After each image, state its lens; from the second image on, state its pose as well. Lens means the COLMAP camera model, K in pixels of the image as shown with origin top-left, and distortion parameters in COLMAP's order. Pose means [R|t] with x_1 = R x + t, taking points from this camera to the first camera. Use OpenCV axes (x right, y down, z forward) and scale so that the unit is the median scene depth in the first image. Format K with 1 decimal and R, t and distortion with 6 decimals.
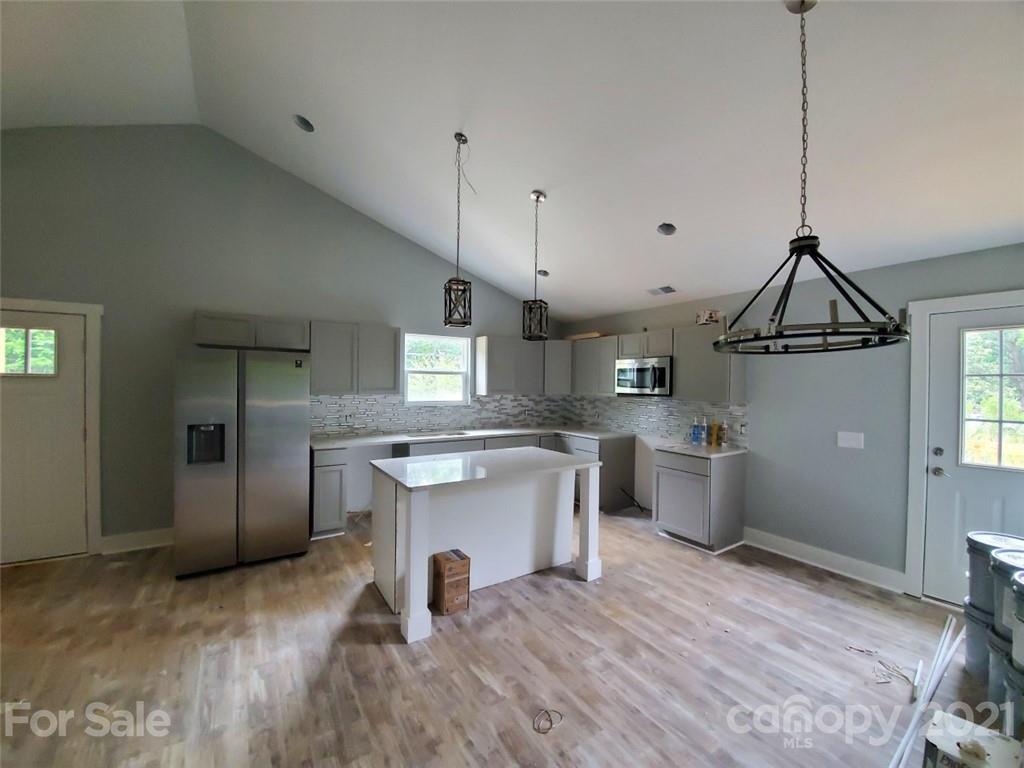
lens RADIAL K [[405.1, 0, 517.6], [0, 405.1, 385.6], [0, 0, 1]] dist [0.003733, -0.013714]
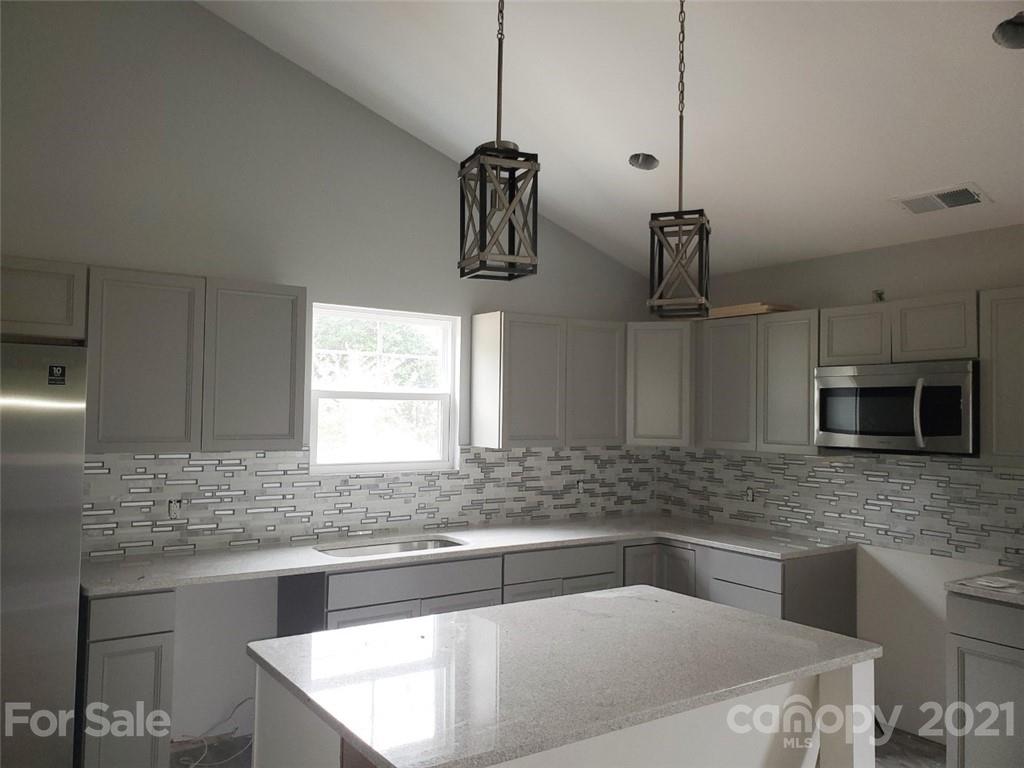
lens RADIAL K [[788.5, 0, 491.2], [0, 788.5, 383.3], [0, 0, 1]] dist [0.092880, -0.194975]
pose [[0.999969, 0.003931, 0.006811, -0.133390], [-0.003658, 0.999207, -0.039641, -0.017518], [-0.006962, 0.039615, 0.999191, 0.243085]]
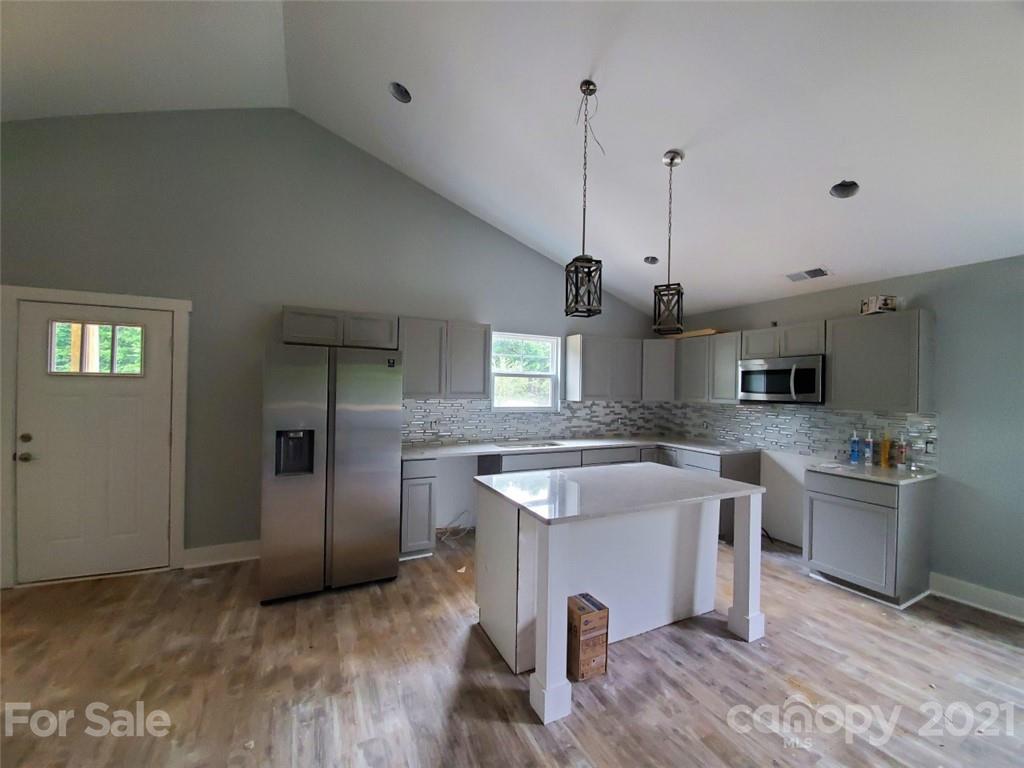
lens RADIAL K [[405.1, 0, 517.6], [0, 405.1, 385.6], [0, 0, 1]] dist [0.003733, -0.013714]
pose [[0.992311, 0.004515, -0.123690, -0.148912], [-0.006507, 0.999855, -0.015705, 0.007081], [0.123601, 0.016389, 0.992197, 0.148114]]
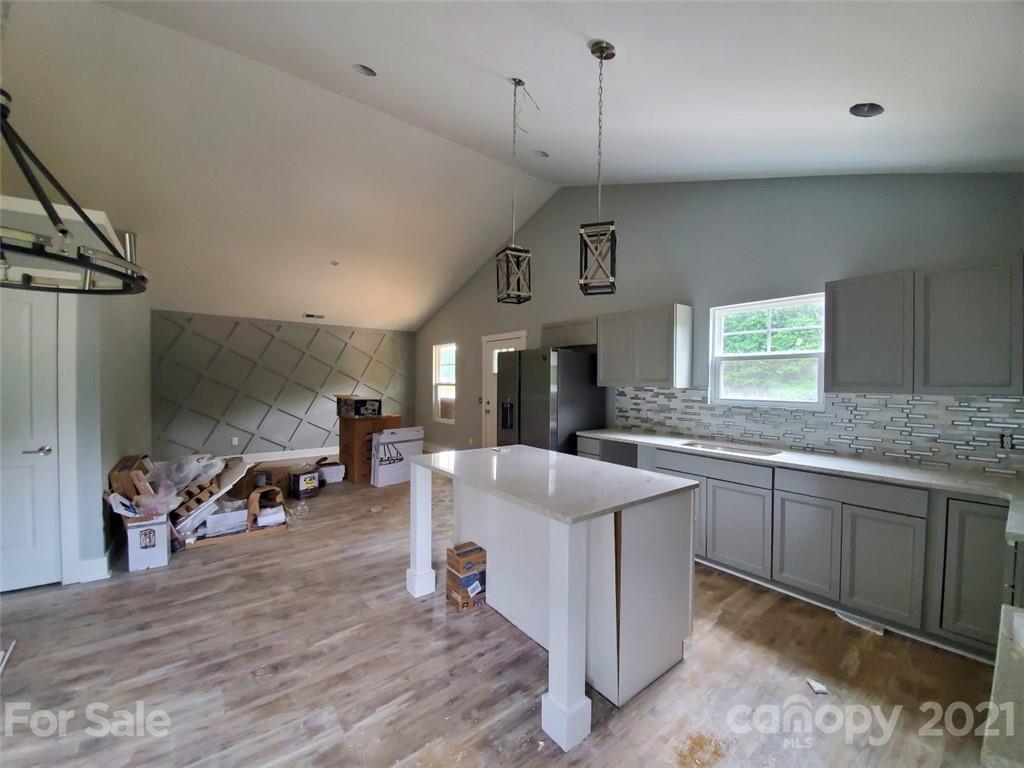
lens RADIAL K [[406.8, 0, 532.5], [0, 406.8, 383.5], [0, 0, 1]] dist [0.000678, -0.012590]
pose [[0.094578, -0.004136, -0.995509, 0.612594], [-0.009675, 0.999940, -0.005073, 0.024587], [0.995470, 0.010112, 0.094532, 0.805168]]
